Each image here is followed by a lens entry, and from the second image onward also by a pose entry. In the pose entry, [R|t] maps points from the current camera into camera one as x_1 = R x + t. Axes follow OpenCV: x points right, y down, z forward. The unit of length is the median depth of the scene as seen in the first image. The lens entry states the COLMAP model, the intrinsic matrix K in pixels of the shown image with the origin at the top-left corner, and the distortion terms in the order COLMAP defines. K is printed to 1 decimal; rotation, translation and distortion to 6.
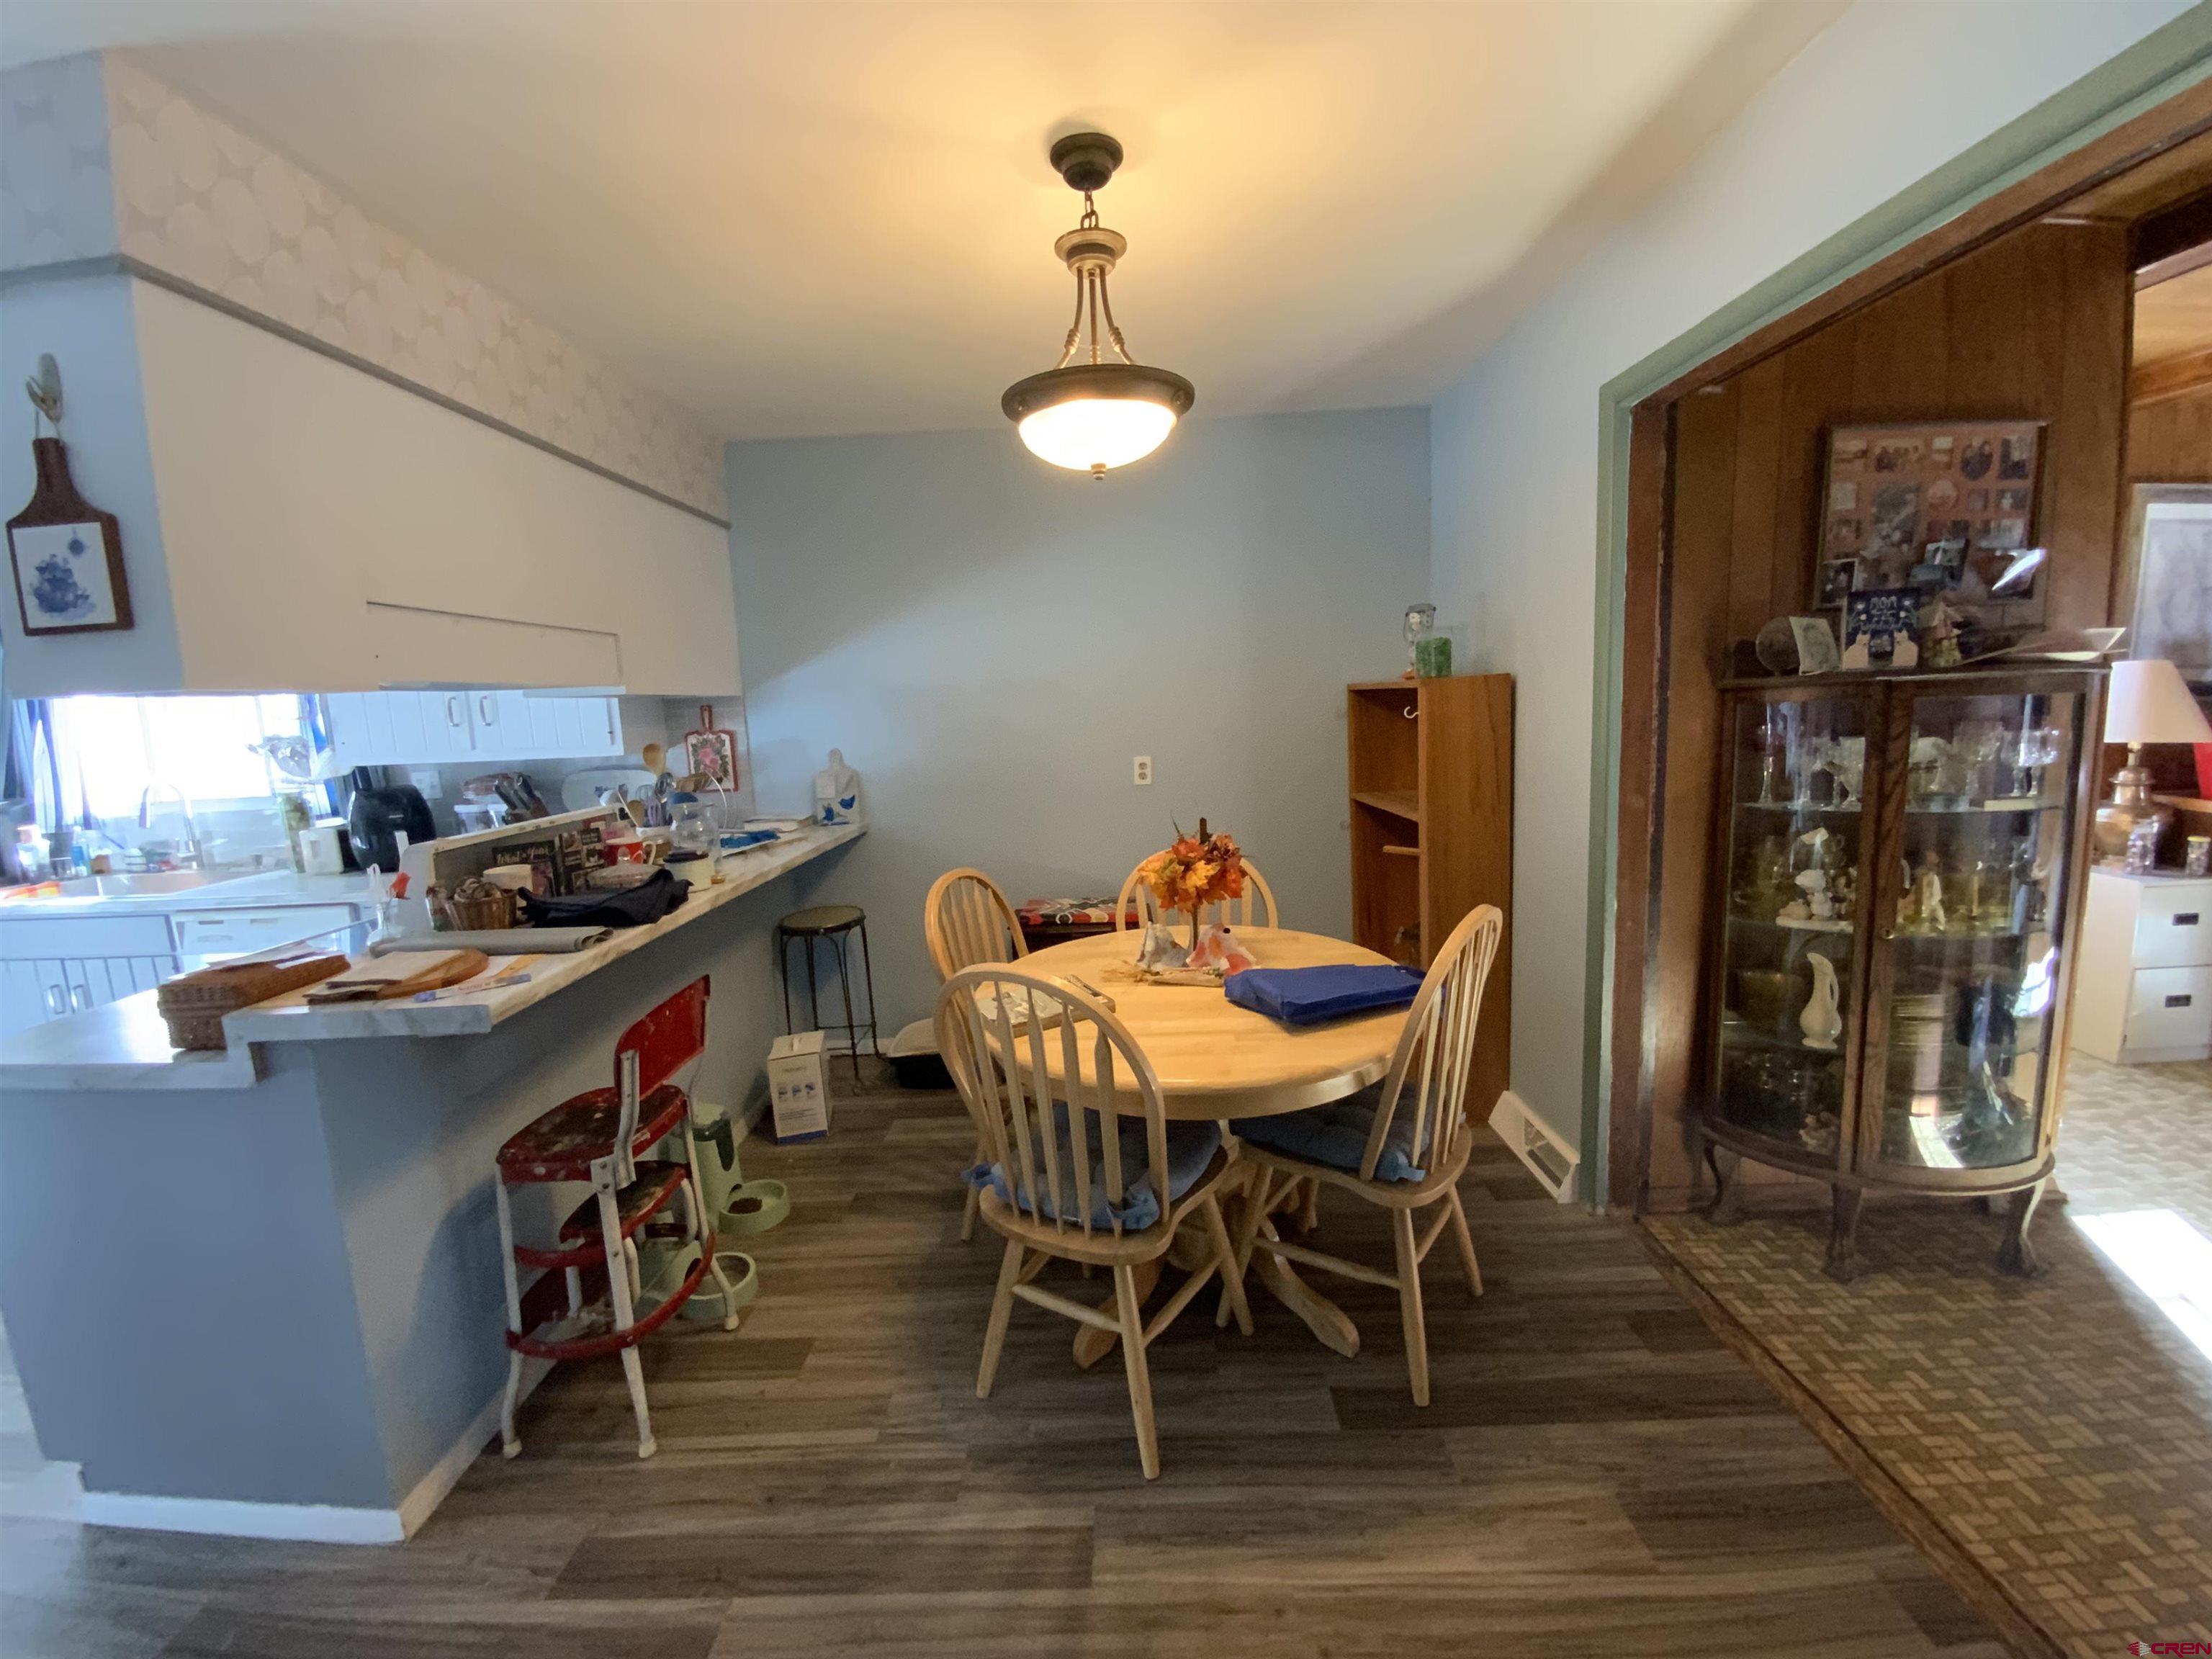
lens RADIAL K [[892.8, 0, 1097.1], [0, 892.8, 842.9], [0, 0, 1]] dist [-0.006478, -0.003579]
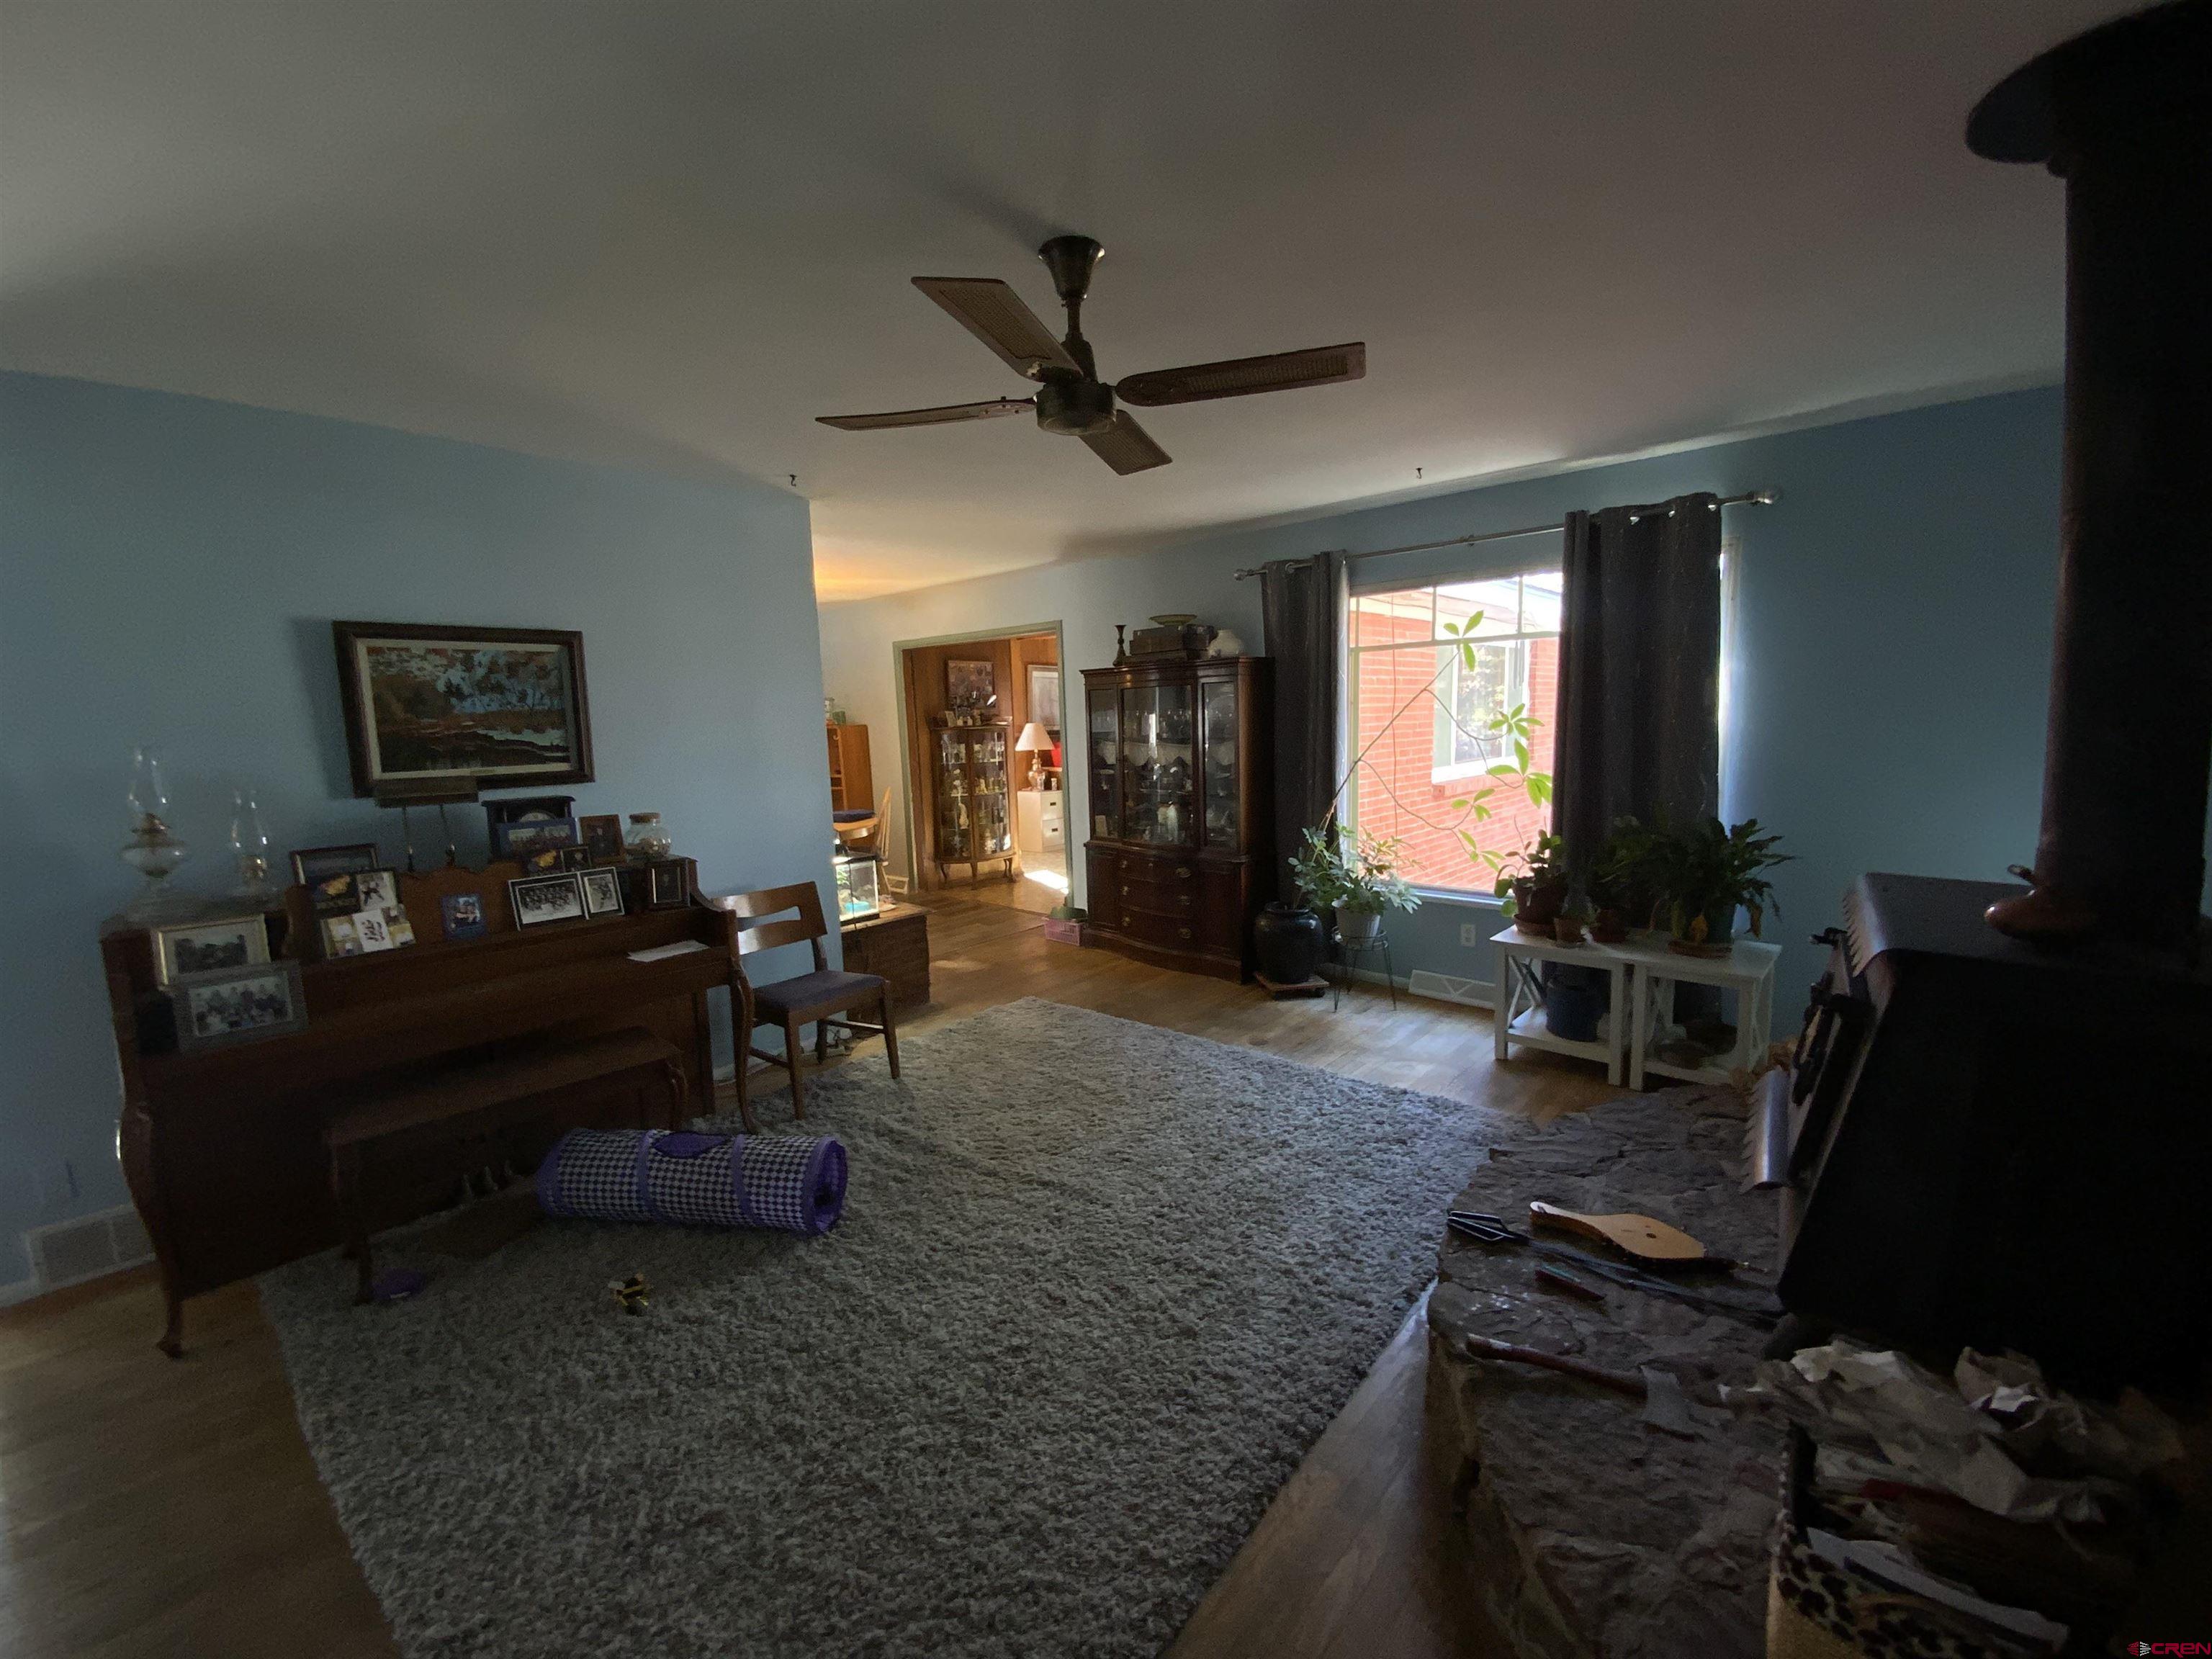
lens RADIAL K [[892.8, 0, 1108.3], [0, 892.8, 824.7], [0, 0, 1]] dist [-0.006478, -0.003579]
pose [[0.652677, -0.063241, 0.754992, -1.554177], [0.113465, 0.993431, -0.014875, 0.335339], [-0.749091, 0.095373, 0.655565, -1.834690]]
